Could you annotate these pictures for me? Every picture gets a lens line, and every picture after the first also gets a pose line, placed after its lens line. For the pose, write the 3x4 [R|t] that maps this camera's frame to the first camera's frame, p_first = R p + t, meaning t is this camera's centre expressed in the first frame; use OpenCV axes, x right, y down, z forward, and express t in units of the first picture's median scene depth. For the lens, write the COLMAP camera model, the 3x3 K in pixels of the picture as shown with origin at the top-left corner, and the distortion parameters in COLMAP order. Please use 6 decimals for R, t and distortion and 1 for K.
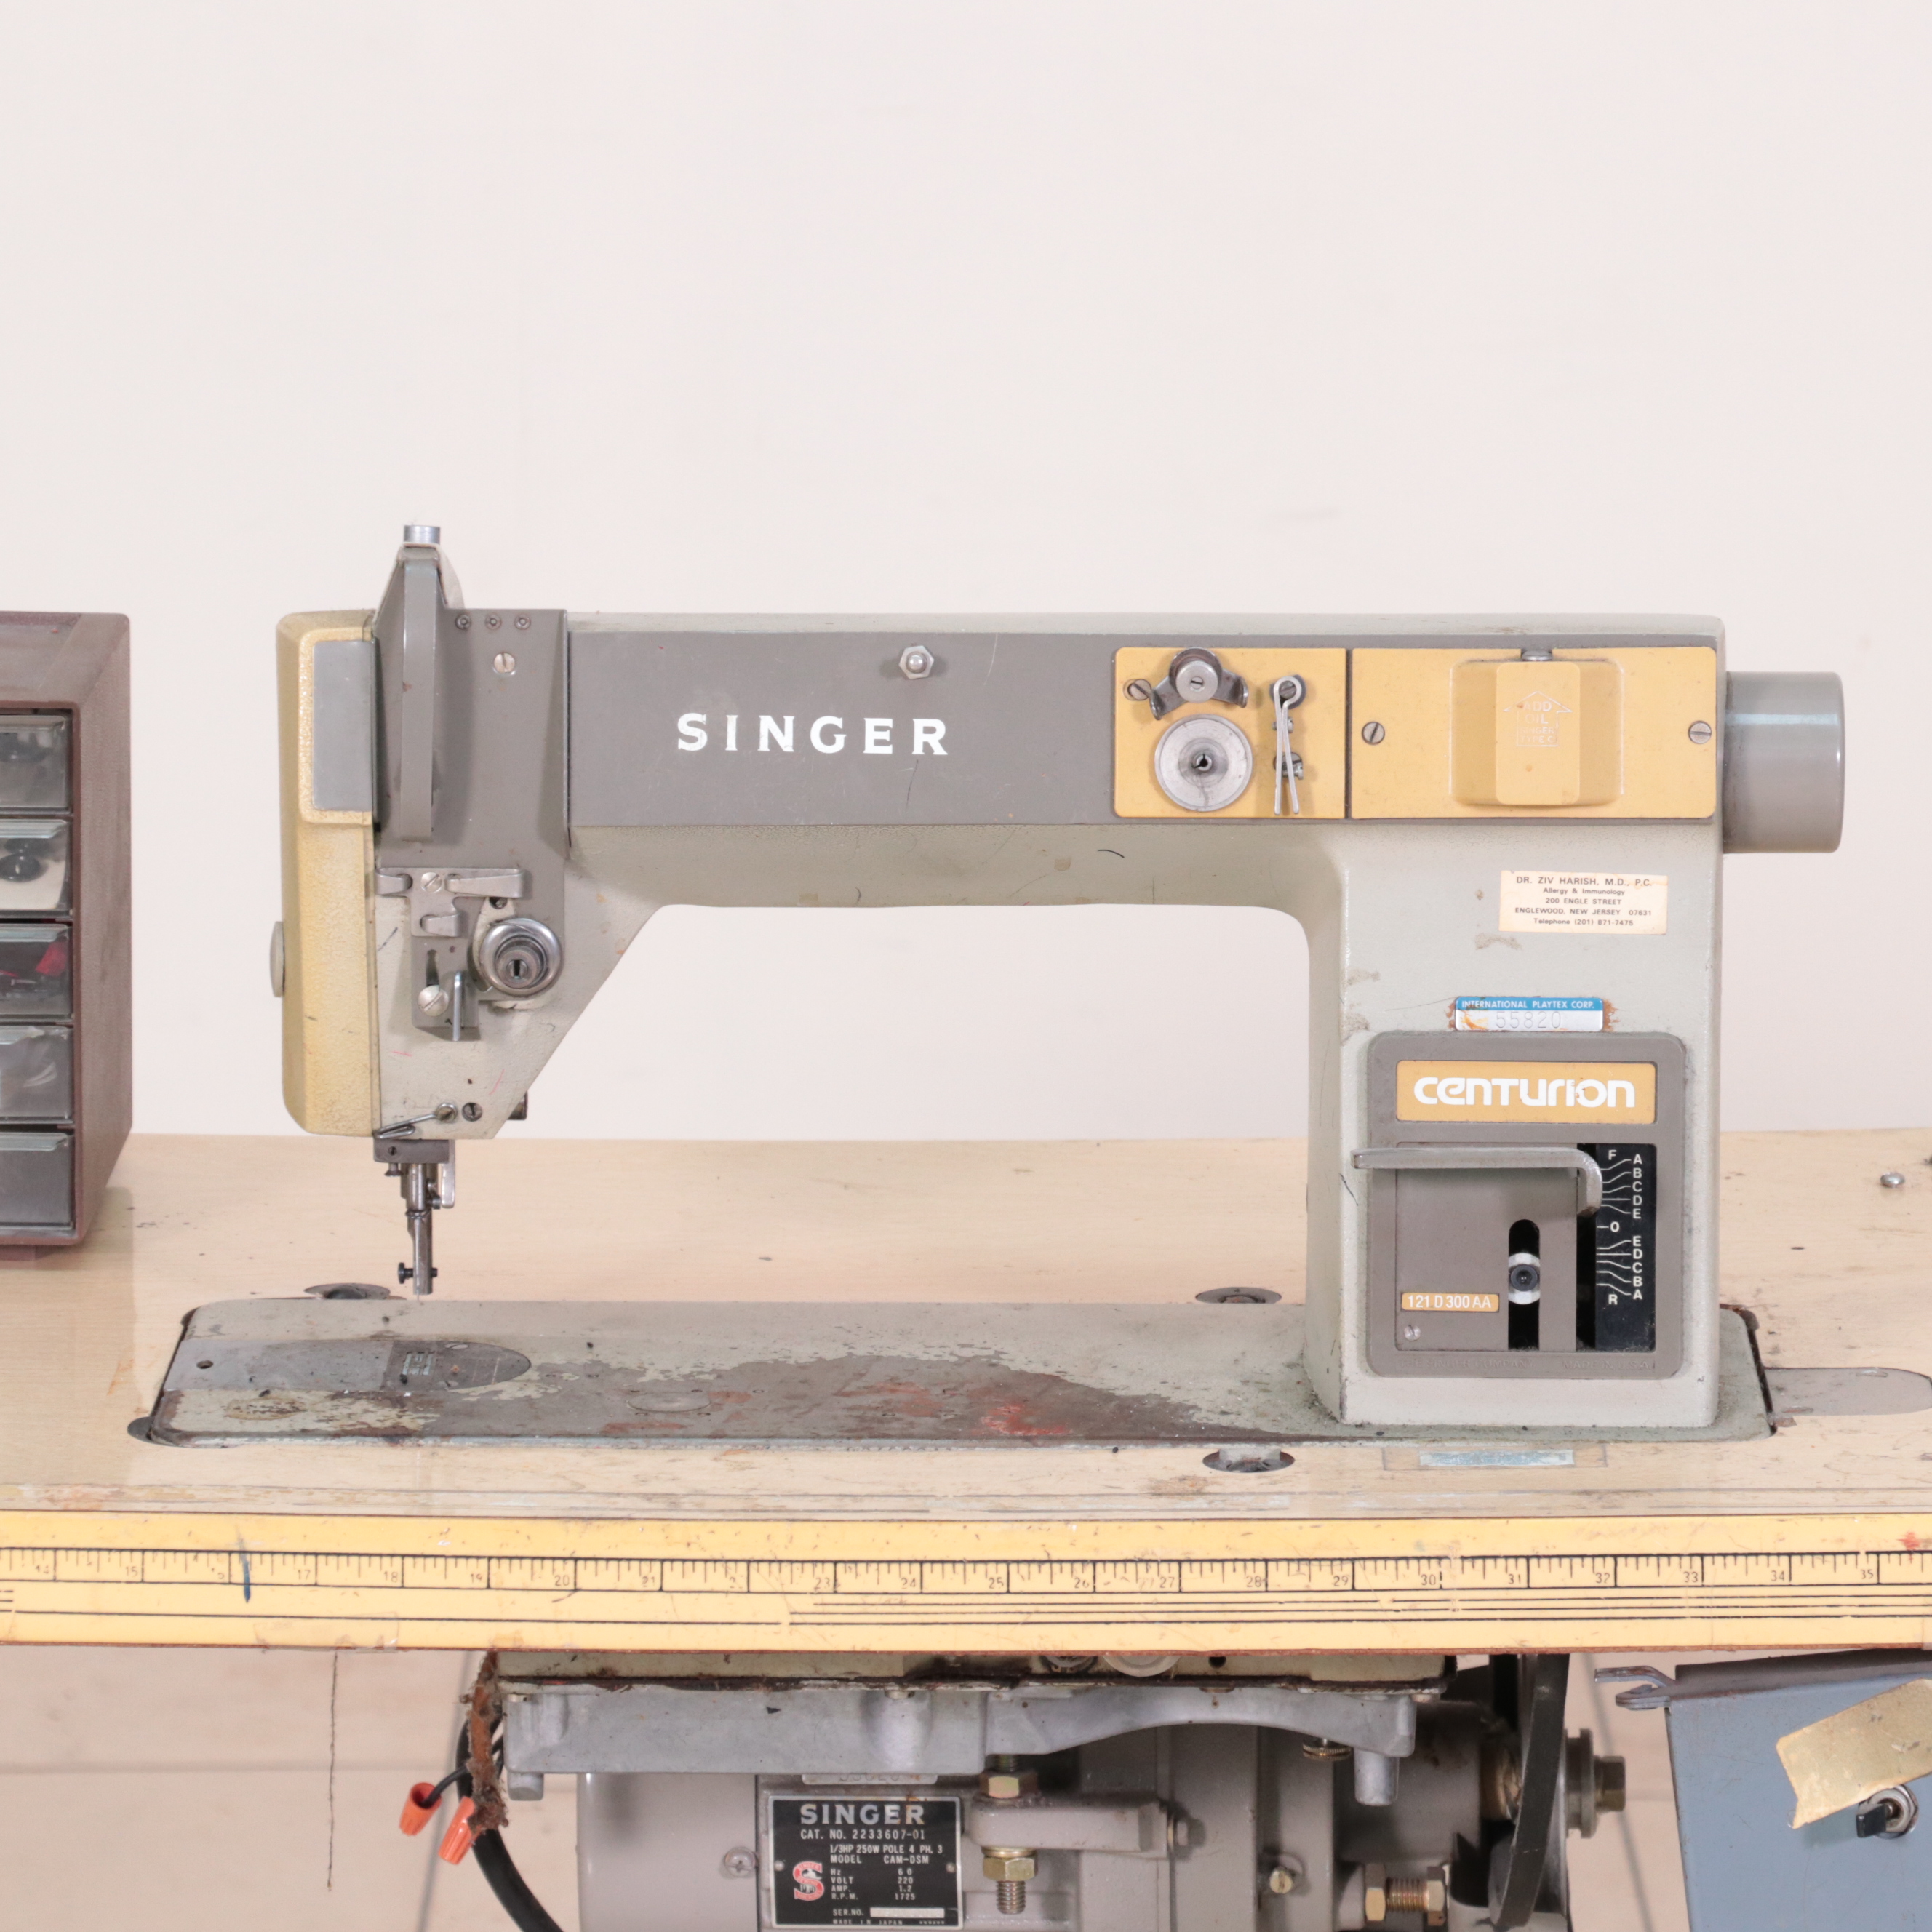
lens RADIAL K [[10133.6, 0, 967.3], [0, 10133.6, 970.6], [0, 0, 1]] dist [0.656176, 0.000000]
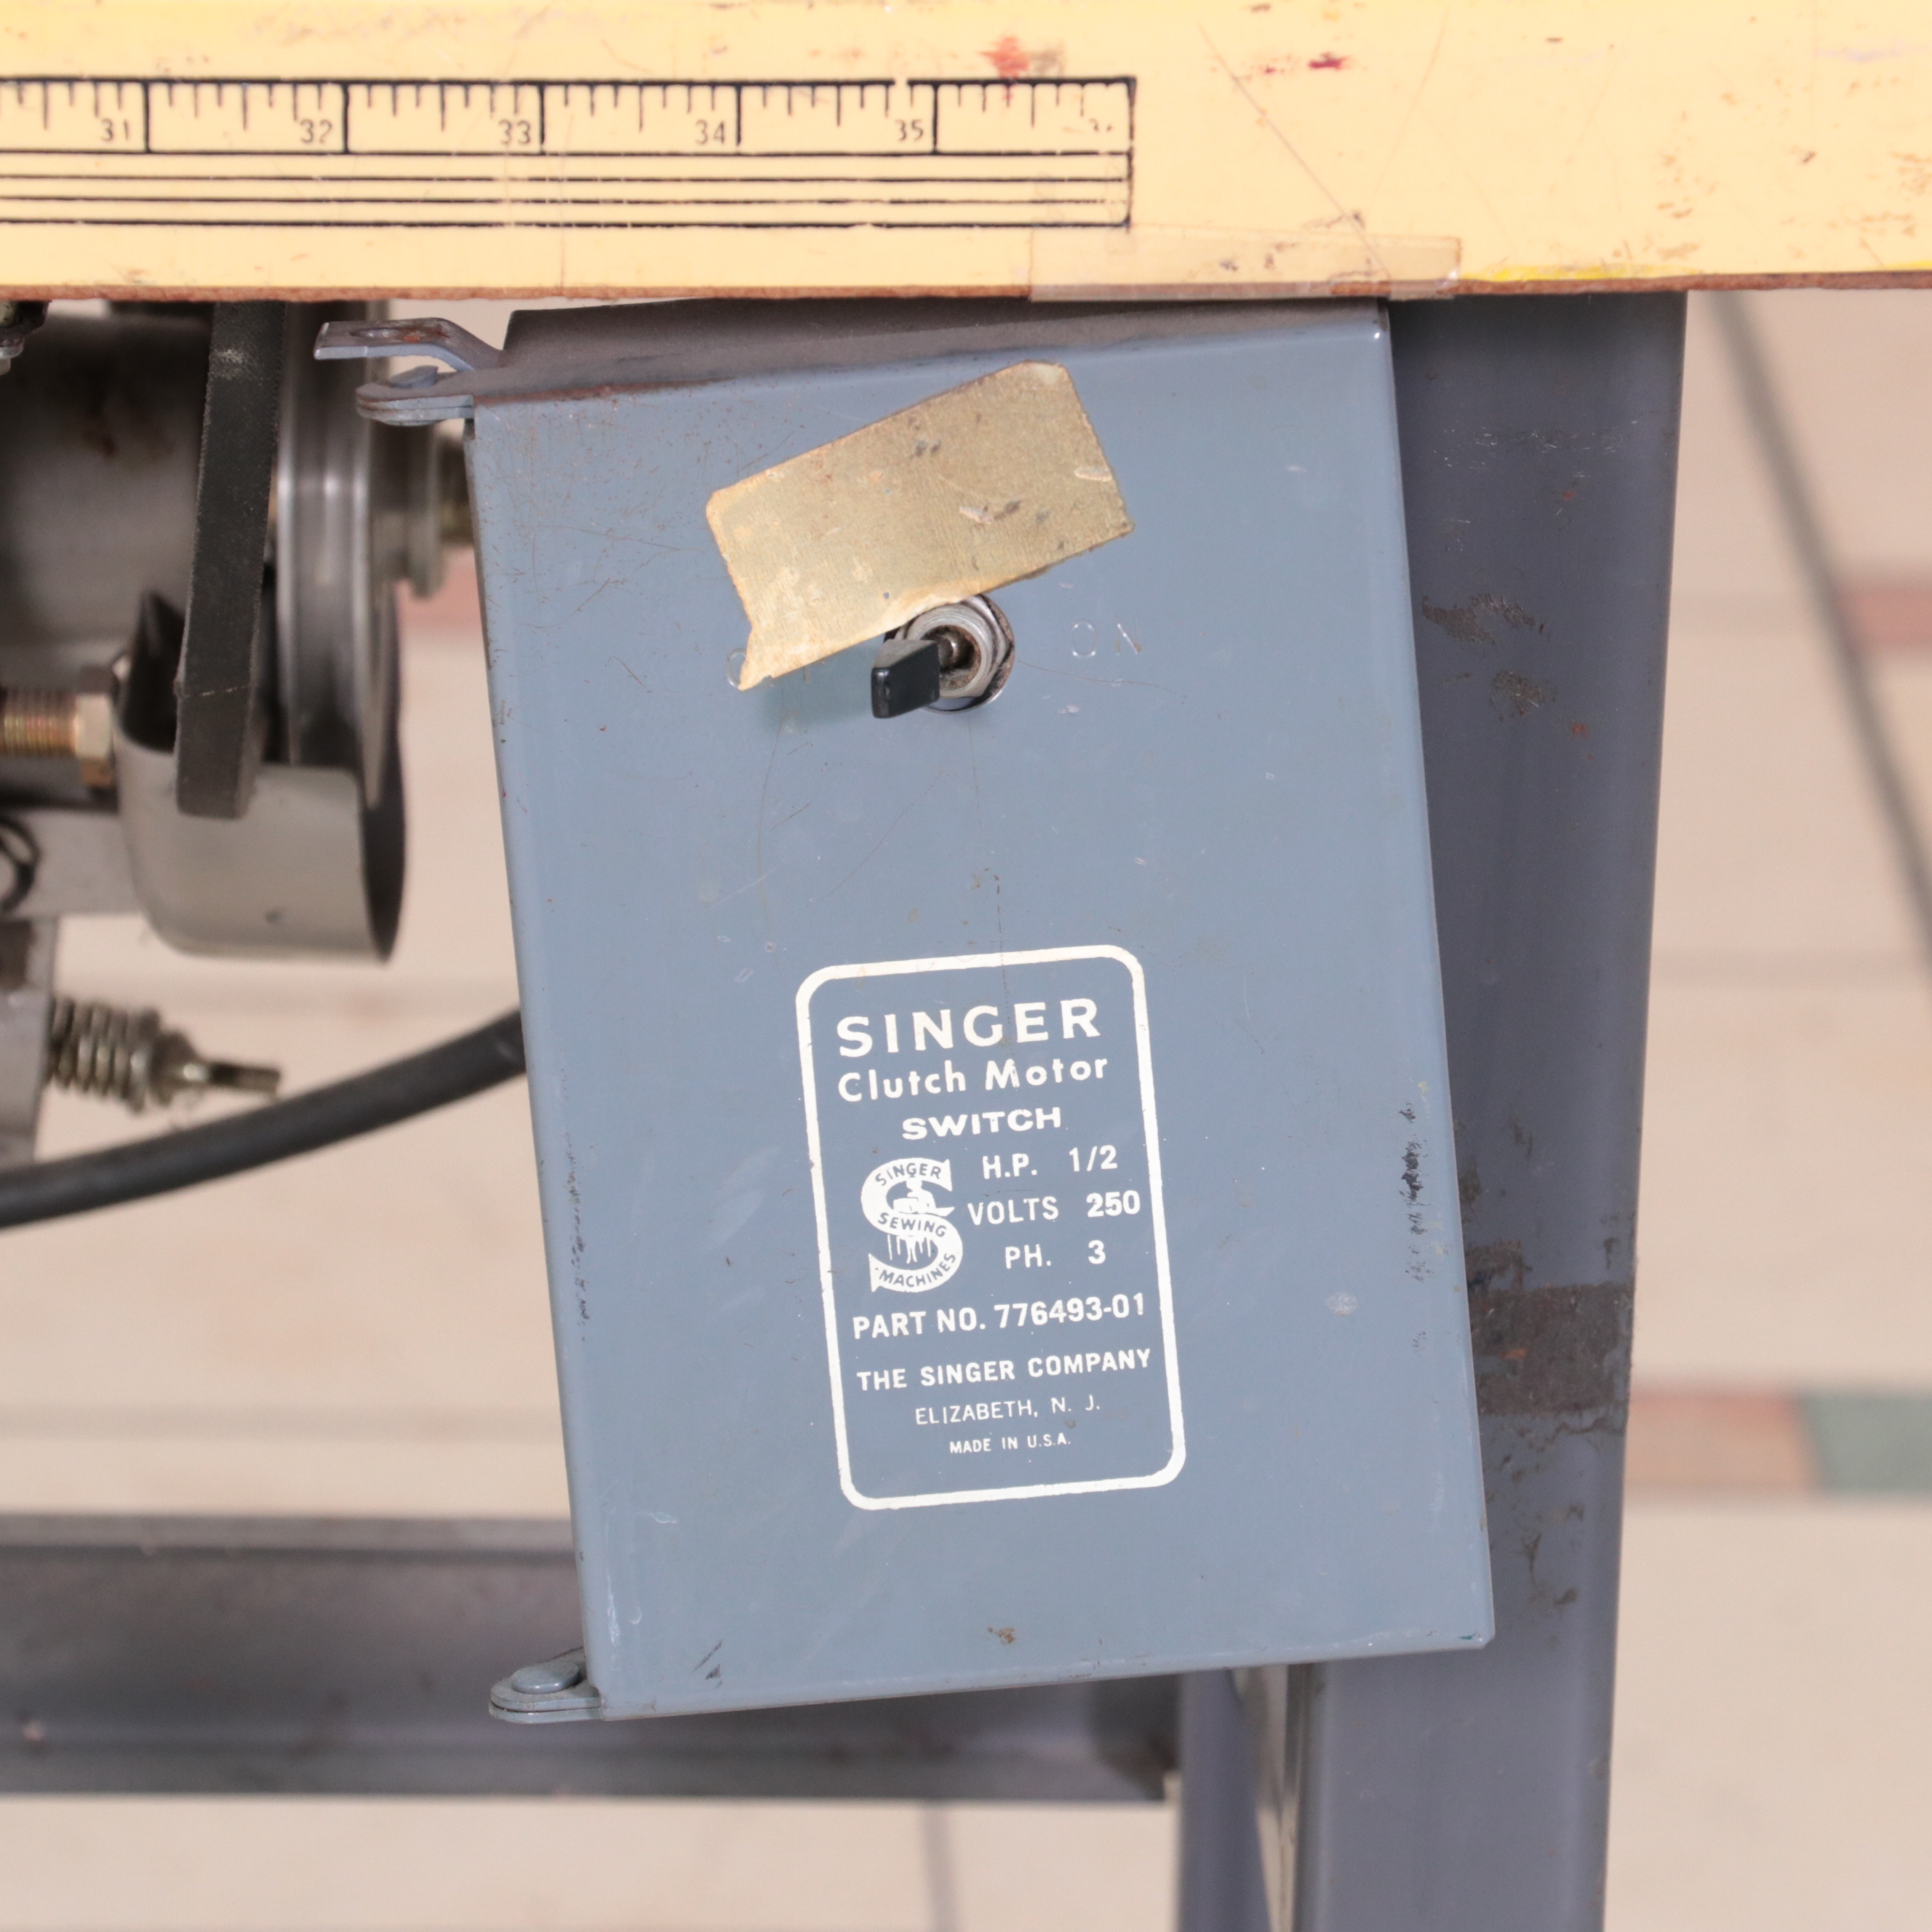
lens RADIAL K [[12669.7, 0, 961.4], [0, 12669.7, 969.9], [0, 0, 1]] dist [1.268716, 0.000000]
pose [[0.998137, 0.008704, 0.060387, 0.055269], [-0.017483, 0.989068, 0.146422, 0.013592], [-0.058452, -0.147205, 0.987377, 0.432377]]
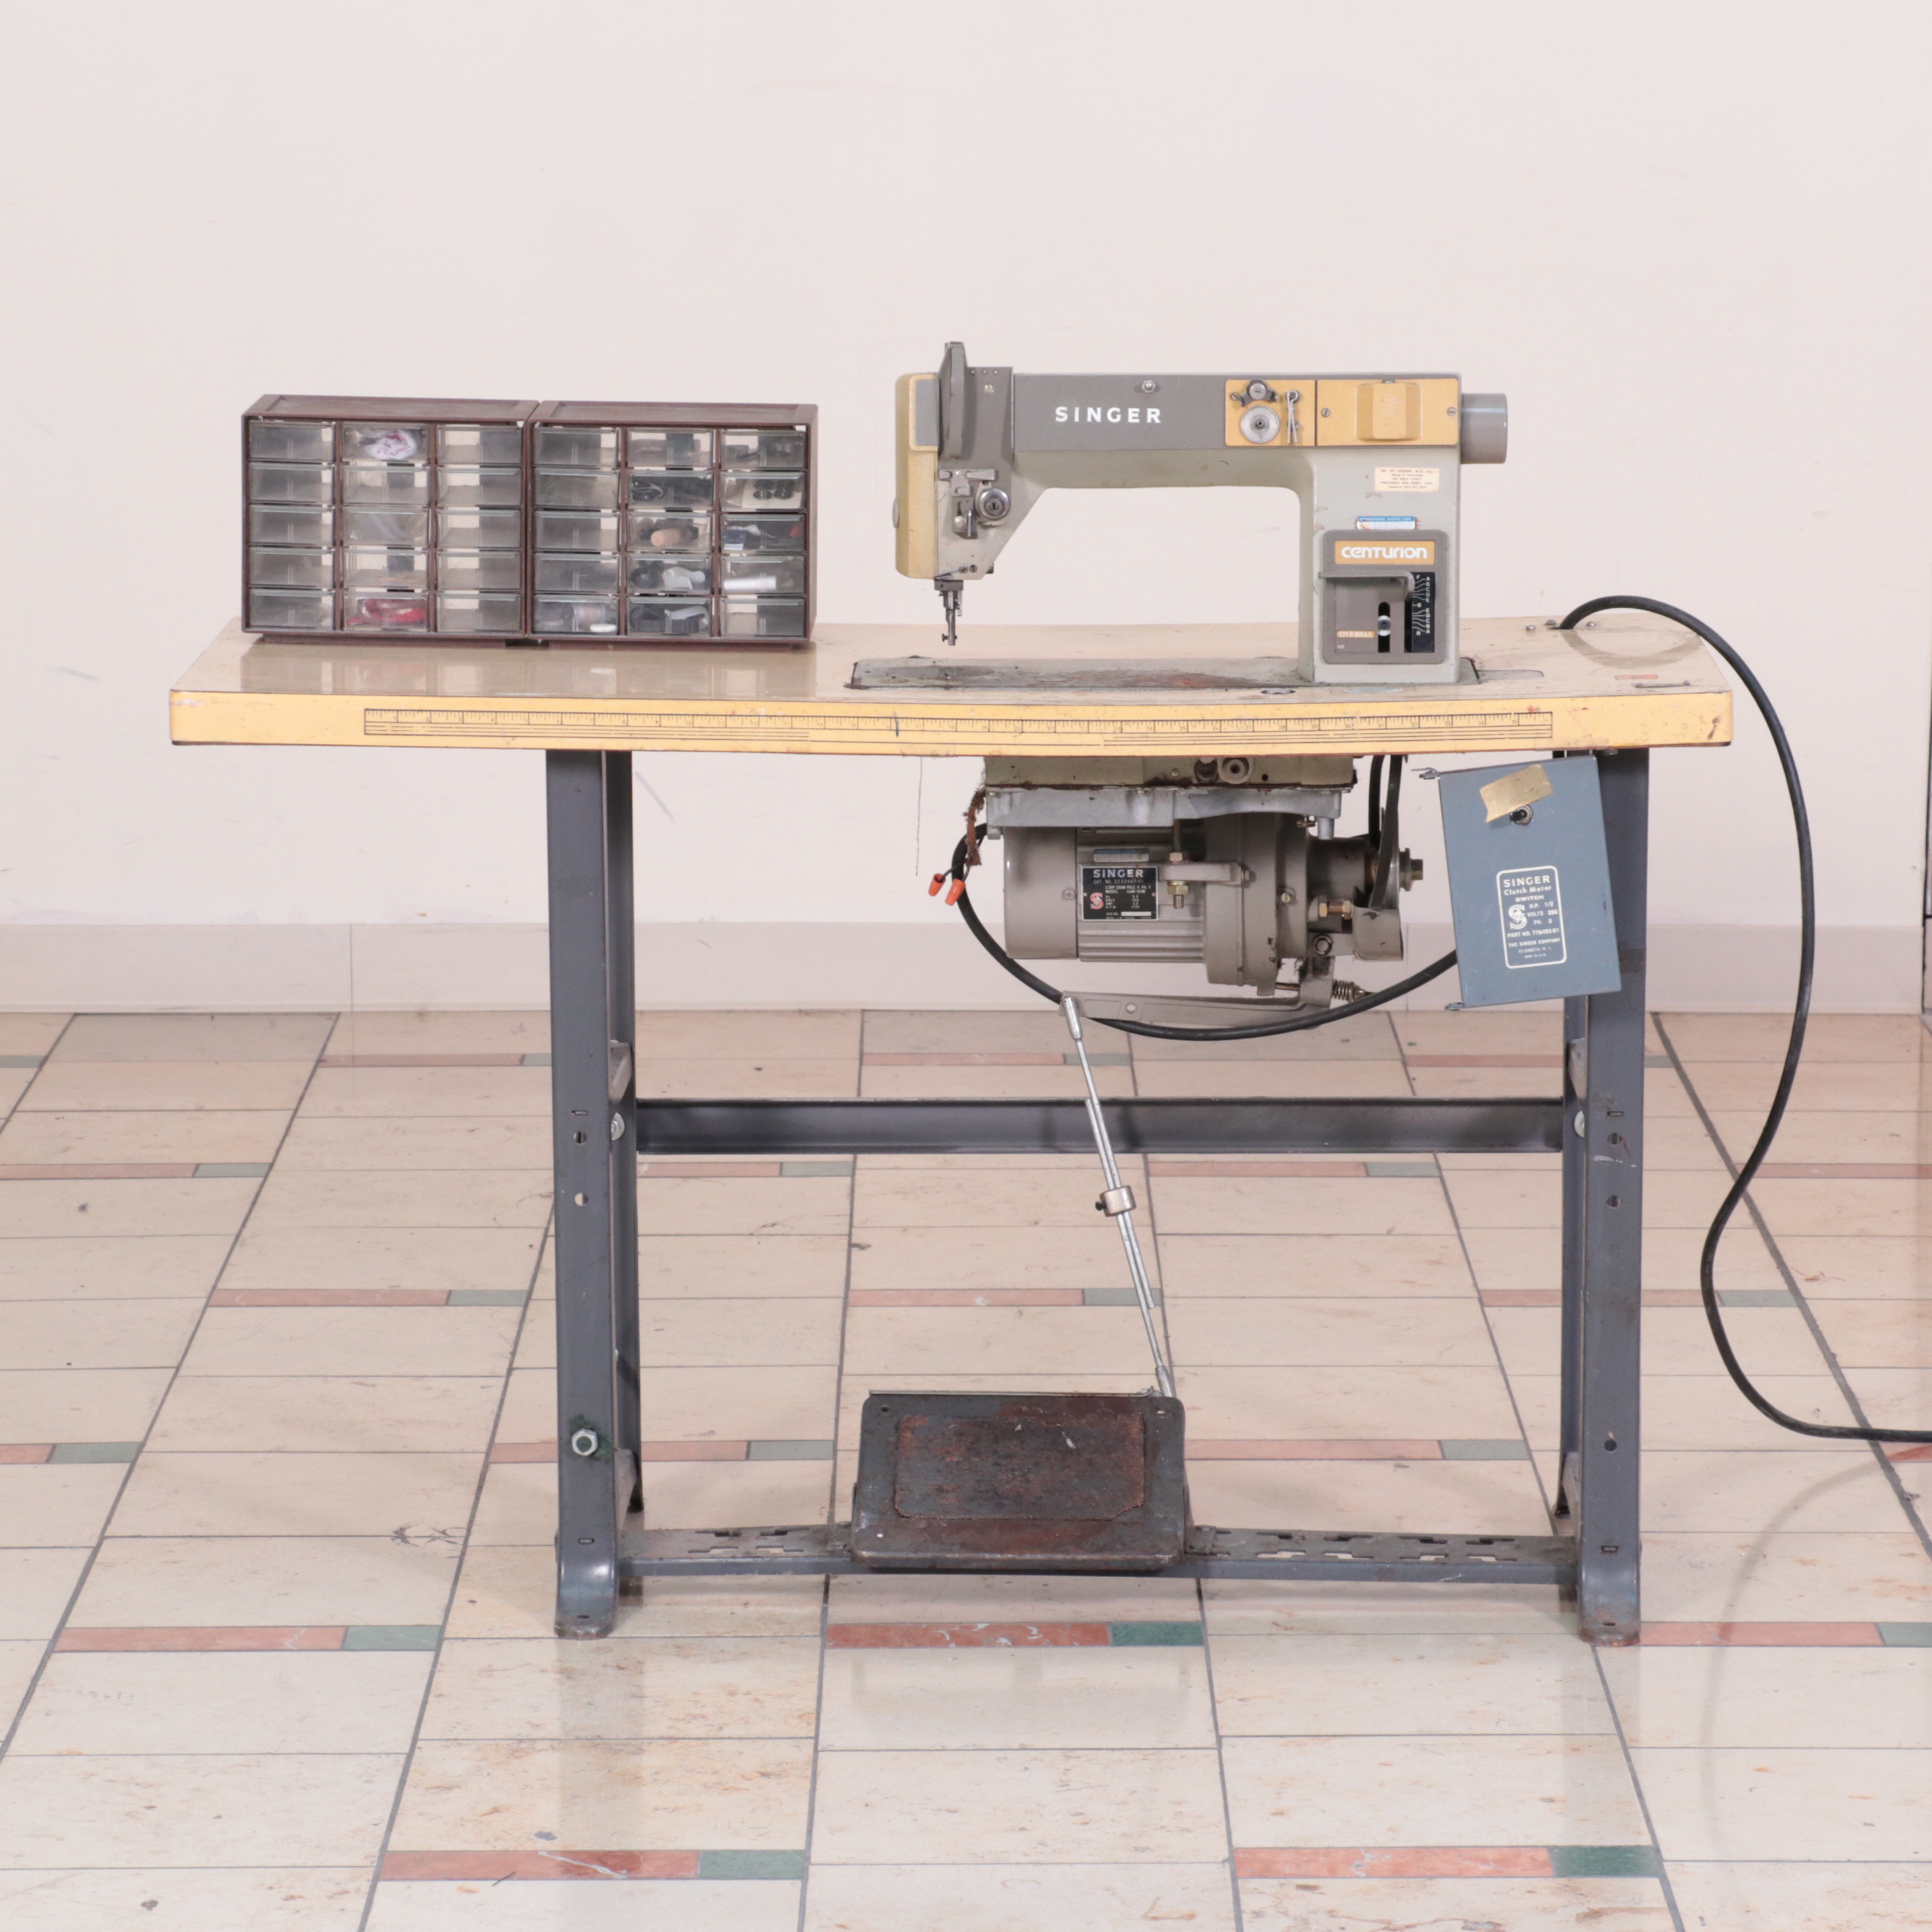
lens RADIAL K [[6639.4, 0, 959.2], [0, 6639.4, 963.4], [0, 0, 1]] dist [0.103913, 0.000000]
pose [[0.999983, -0.001803, -0.005612, -0.043940], [0.001685, 0.999778, -0.020997, 0.151713], [0.005649, 0.020987, 0.999764, -0.688028]]
